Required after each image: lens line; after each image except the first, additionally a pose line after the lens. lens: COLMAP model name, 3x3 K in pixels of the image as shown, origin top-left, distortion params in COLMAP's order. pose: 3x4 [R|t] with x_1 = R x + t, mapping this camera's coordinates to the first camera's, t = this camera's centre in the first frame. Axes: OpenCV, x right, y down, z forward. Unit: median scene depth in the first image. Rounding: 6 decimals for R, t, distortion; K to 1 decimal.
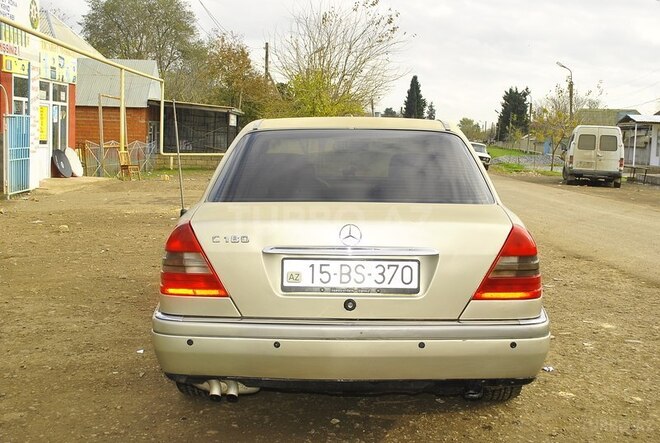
lens RADIAL K [[825.9, 0, 330.0], [0, 825.9, 221.5], [0, 0, 1]] dist [-0.005724, -0.043529]
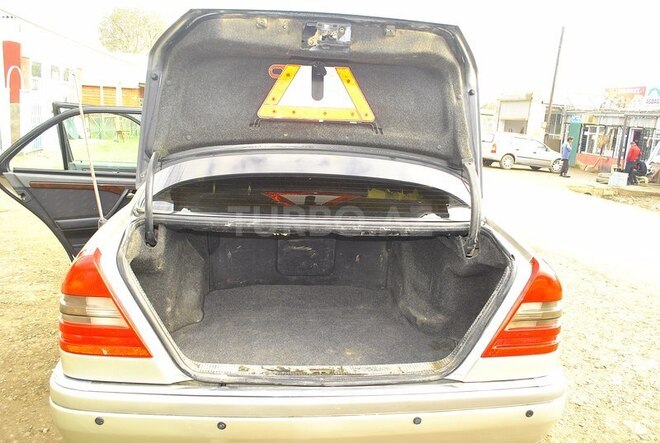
lens RADIAL K [[512.1, 0, 330.0], [0, 512.1, 221.5], [0, 0, 1]] dist [-0.035565, -0.001082]
pose [[0.992293, 0.011105, 0.123415, -0.019371], [-0.024079, 0.994271, 0.104138, -0.054915], [-0.121551, -0.106307, 0.986876, 0.405725]]
